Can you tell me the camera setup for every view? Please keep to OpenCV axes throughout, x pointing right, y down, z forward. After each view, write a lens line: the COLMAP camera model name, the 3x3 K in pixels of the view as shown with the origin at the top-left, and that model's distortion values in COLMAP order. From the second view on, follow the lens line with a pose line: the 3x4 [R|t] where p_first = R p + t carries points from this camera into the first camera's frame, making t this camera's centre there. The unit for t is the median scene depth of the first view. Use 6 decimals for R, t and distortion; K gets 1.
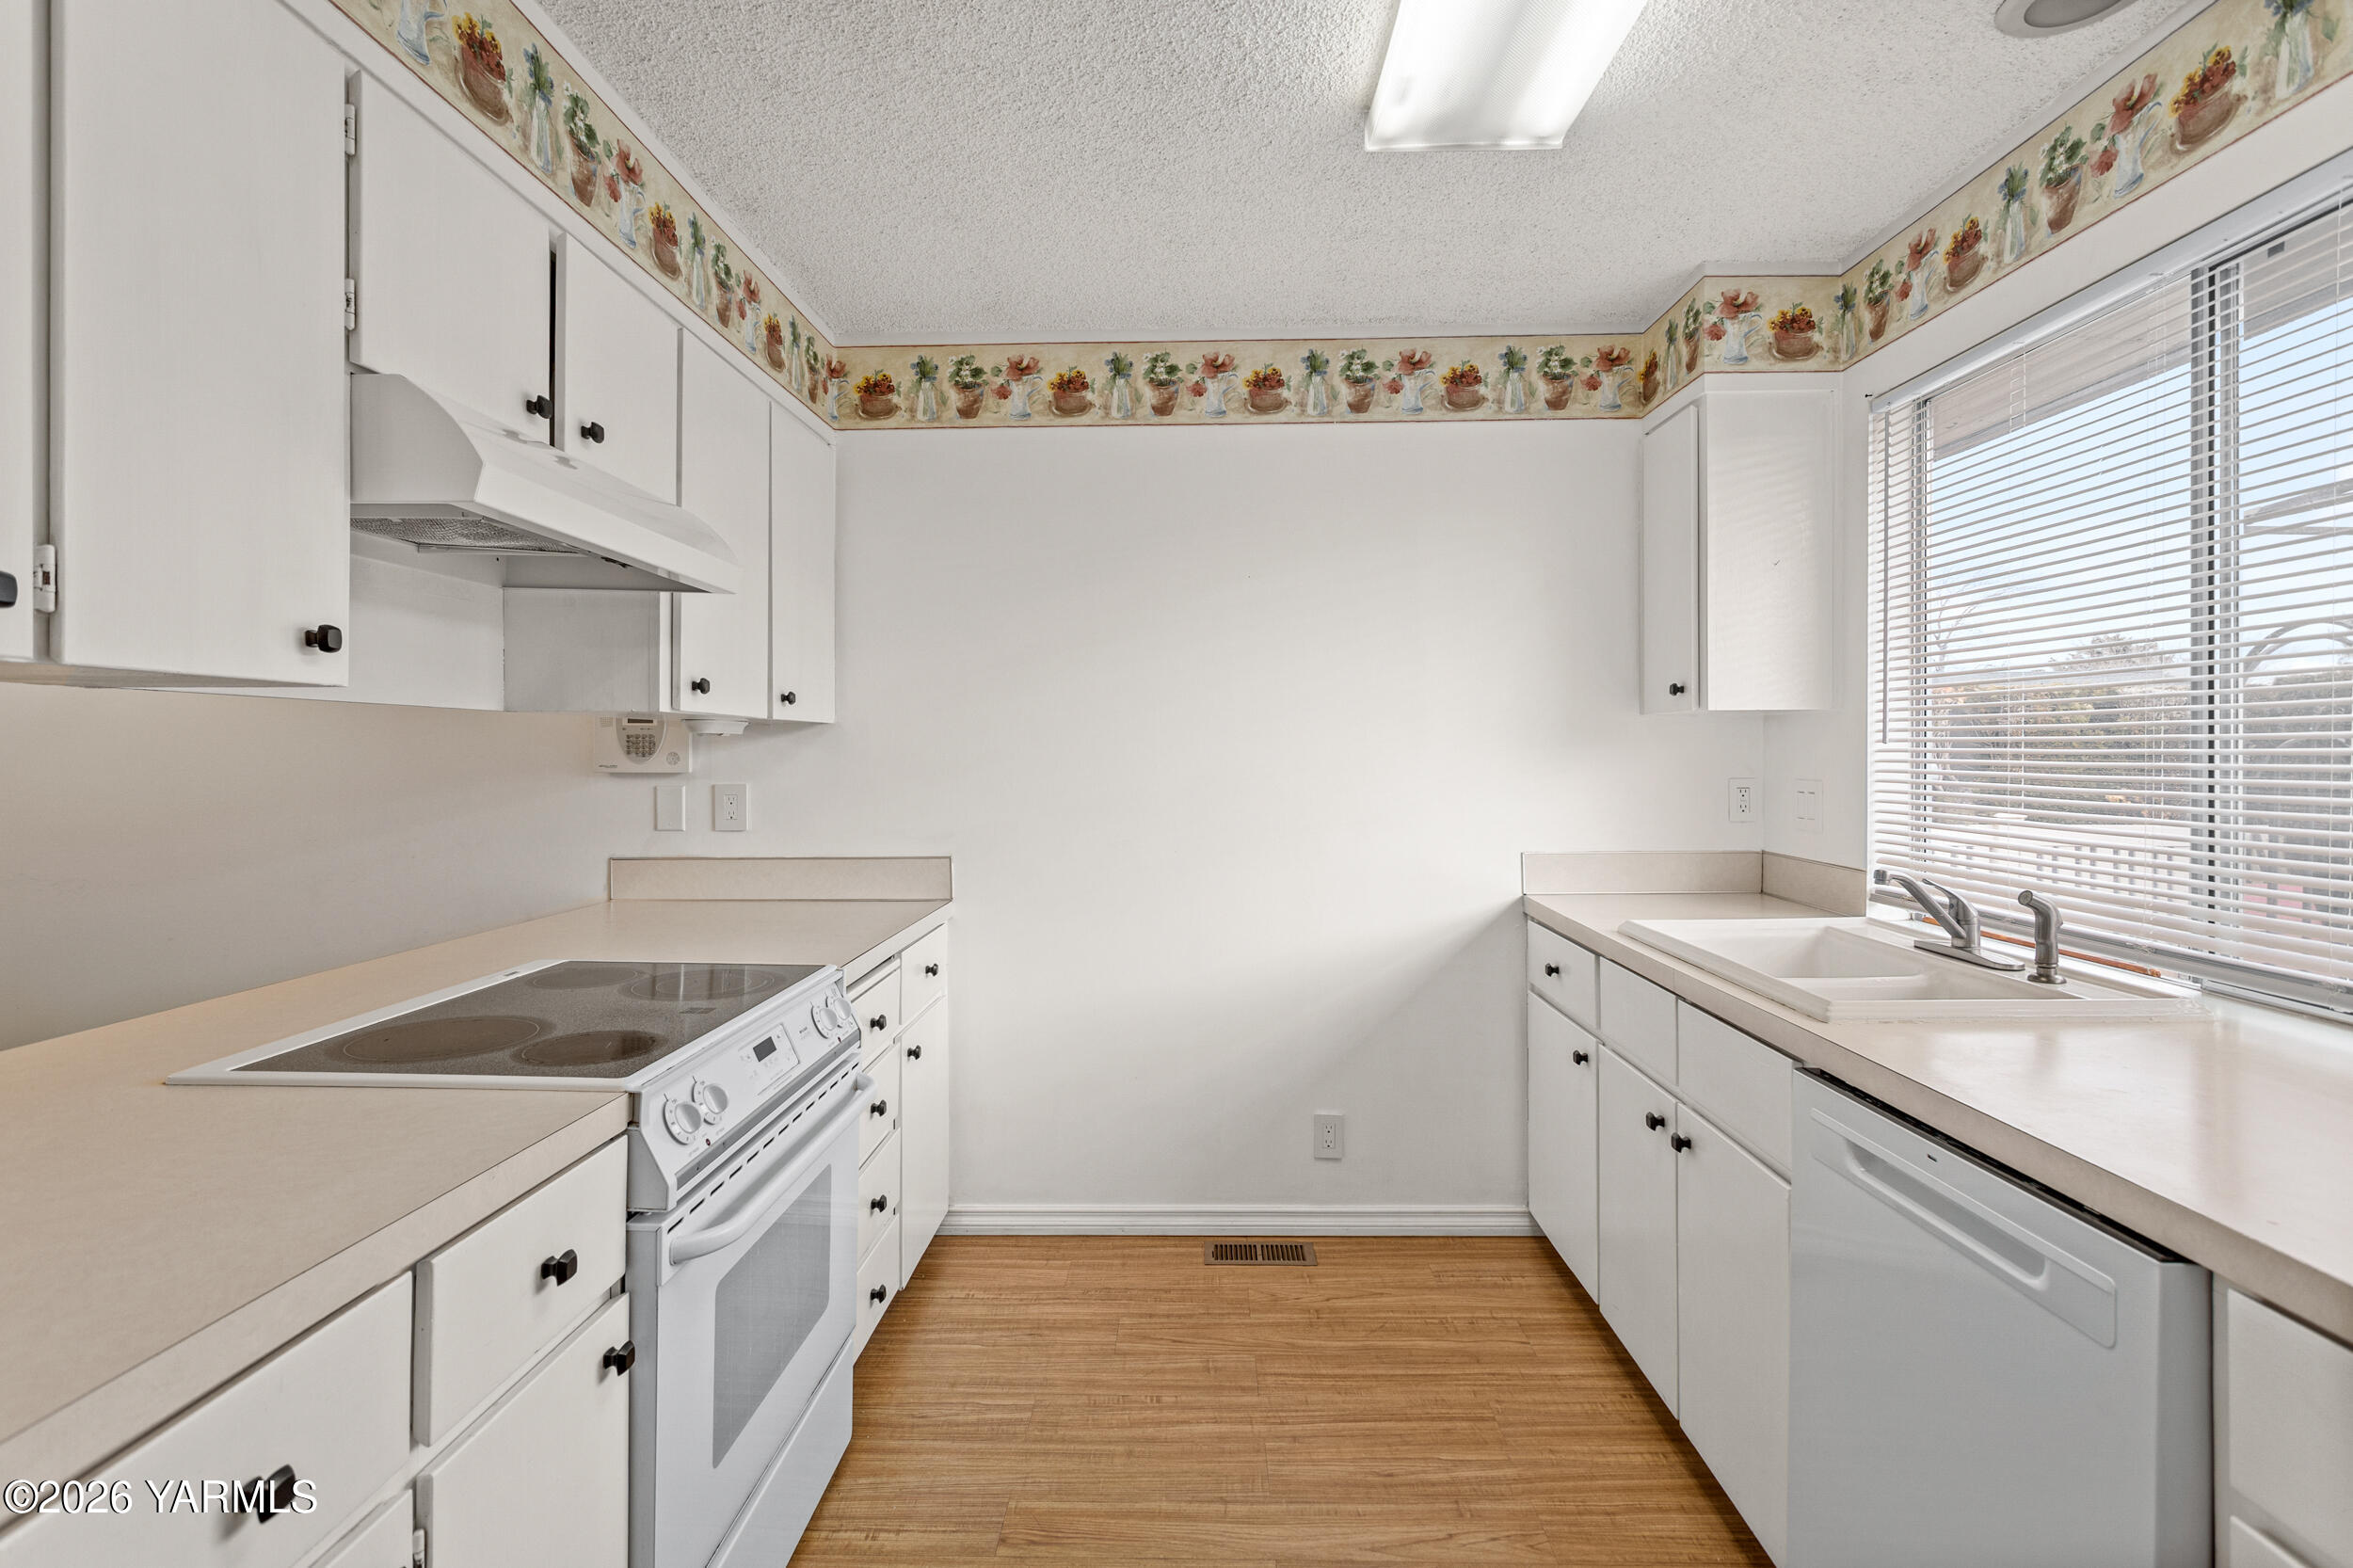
lens RADIAL K [[1126.1, 0, 1186.9], [0, 1126.1, 759.1], [0, 0, 1]] dist [0.003975, -0.000171]
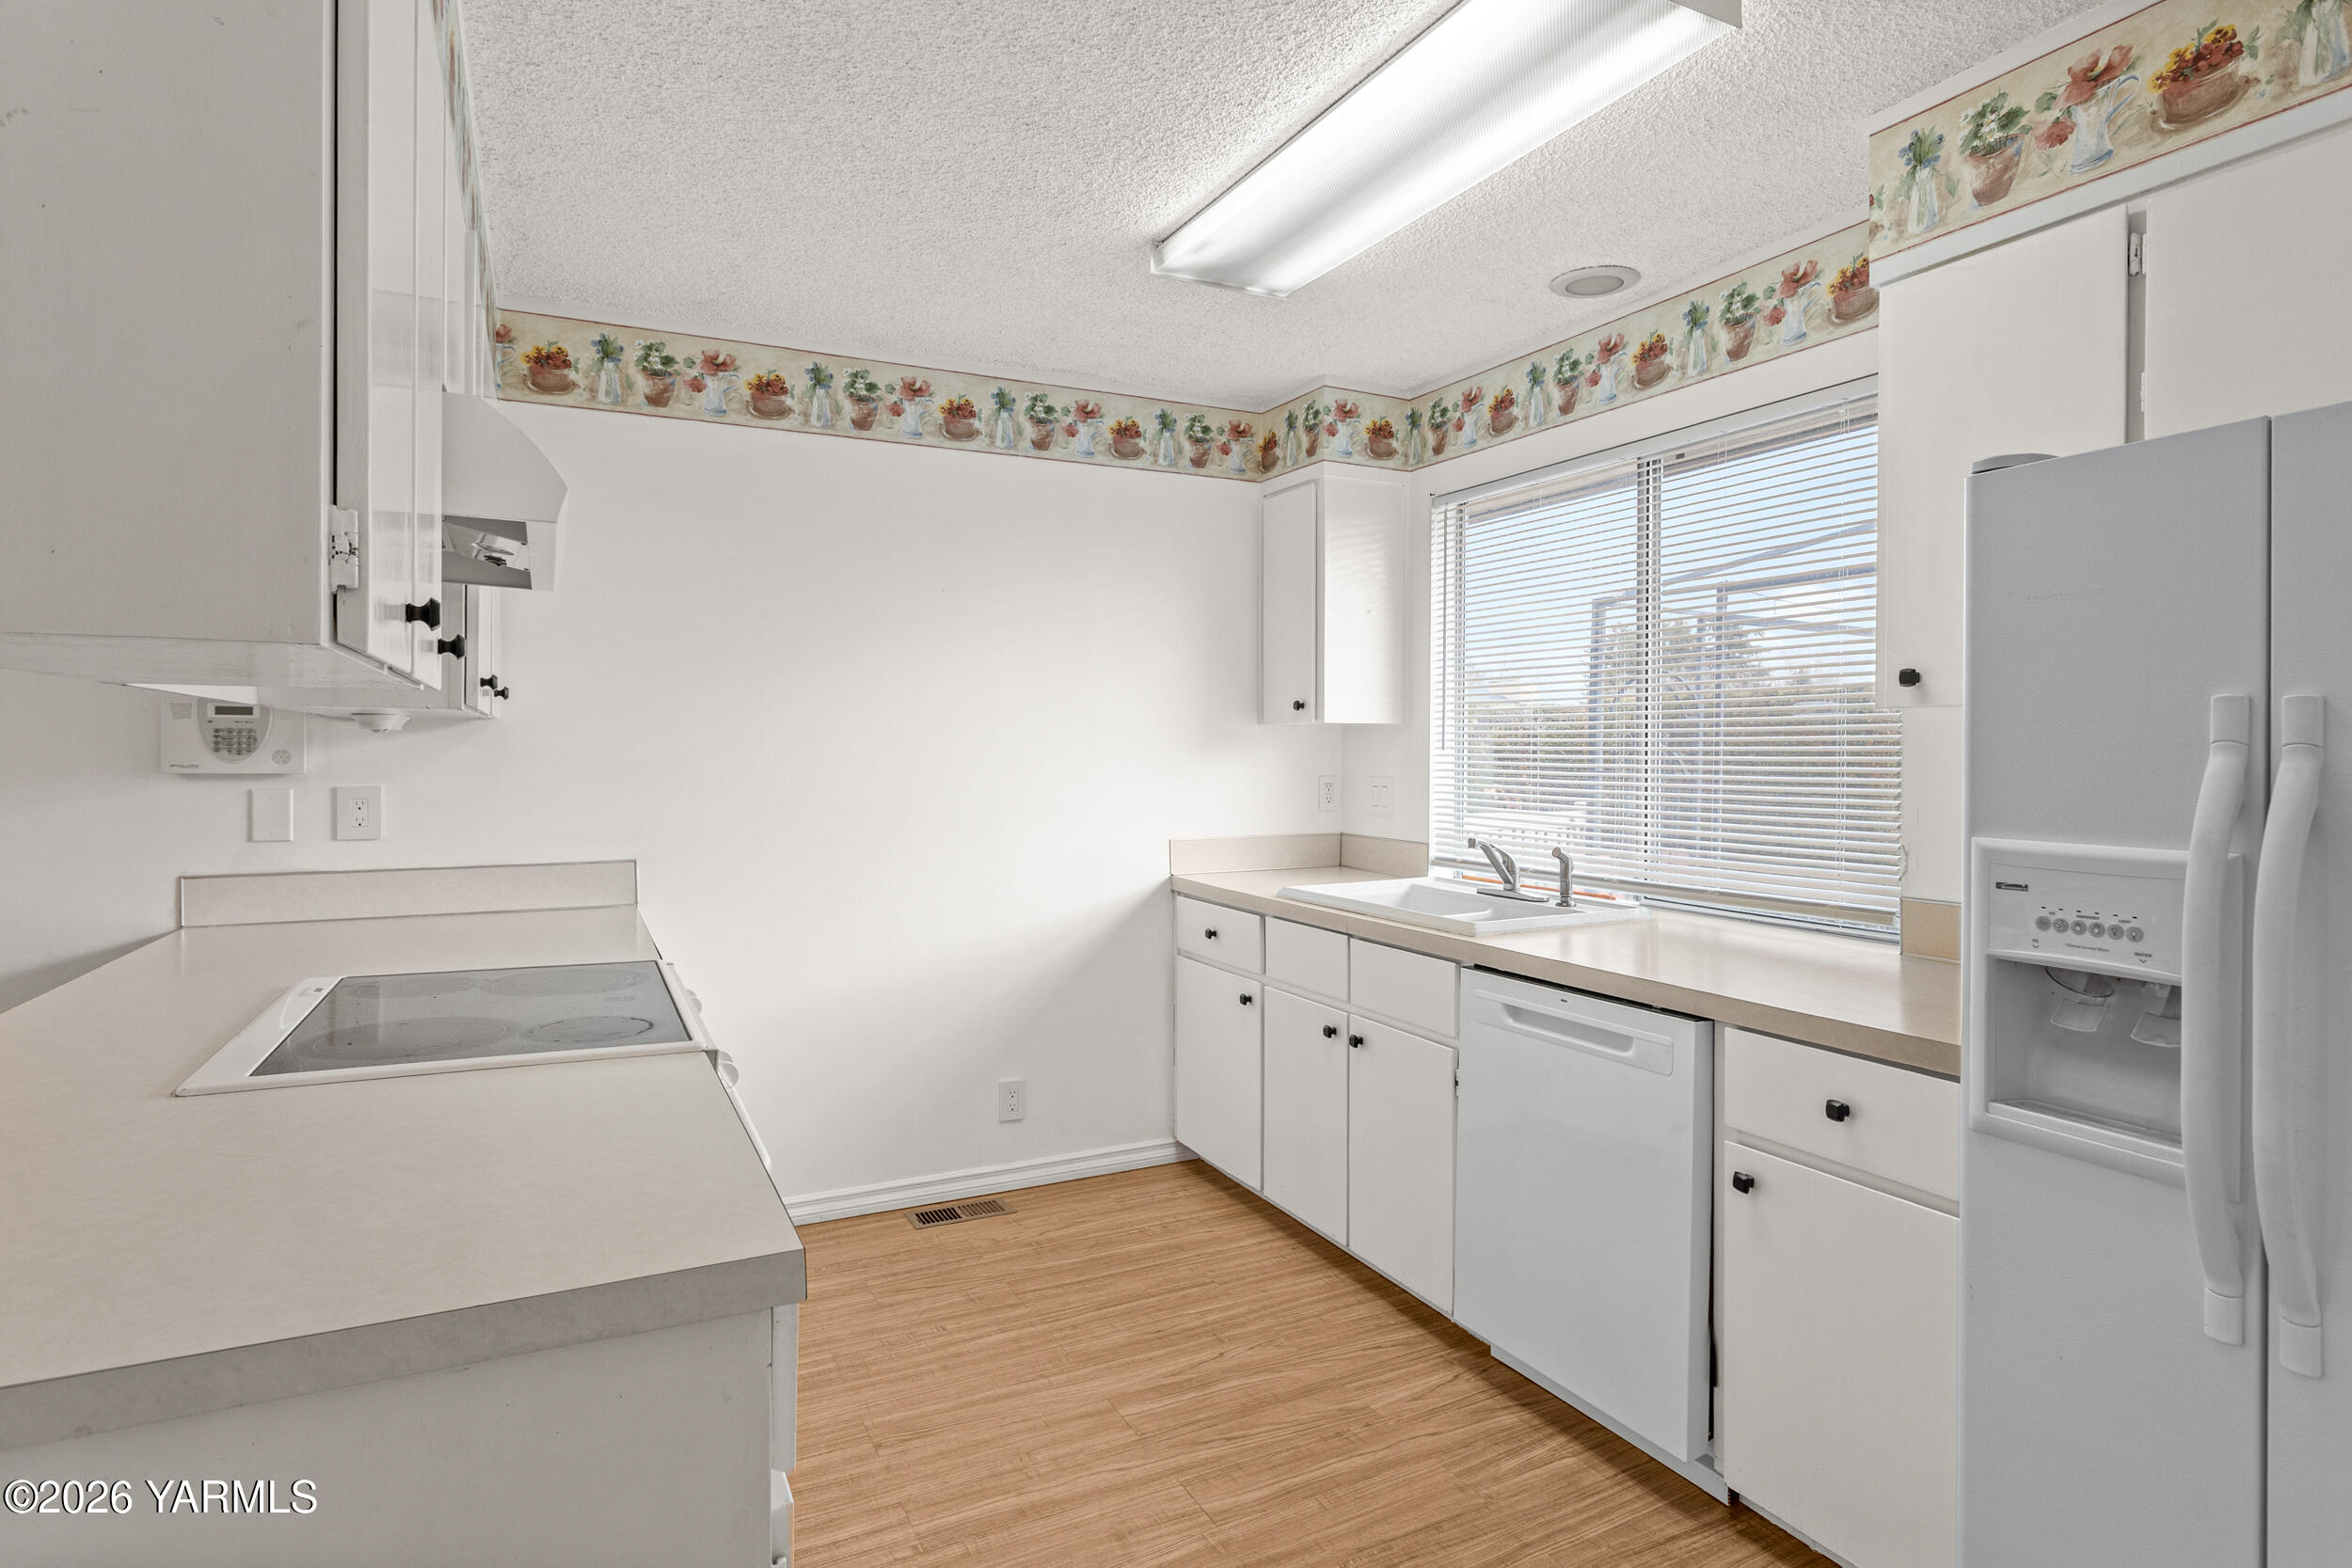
lens RADIAL K [[1238.7, 0, 1176.6], [0, 1238.7, 762.5], [0, 0, 1]] dist [-0.001006, 0.000260]
pose [[0.886837, 0.001272, 0.462081, -0.344018], [-0.003208, 0.999989, 0.003405, -0.002204], [-0.462071, -0.004502, 0.886831, -0.178192]]
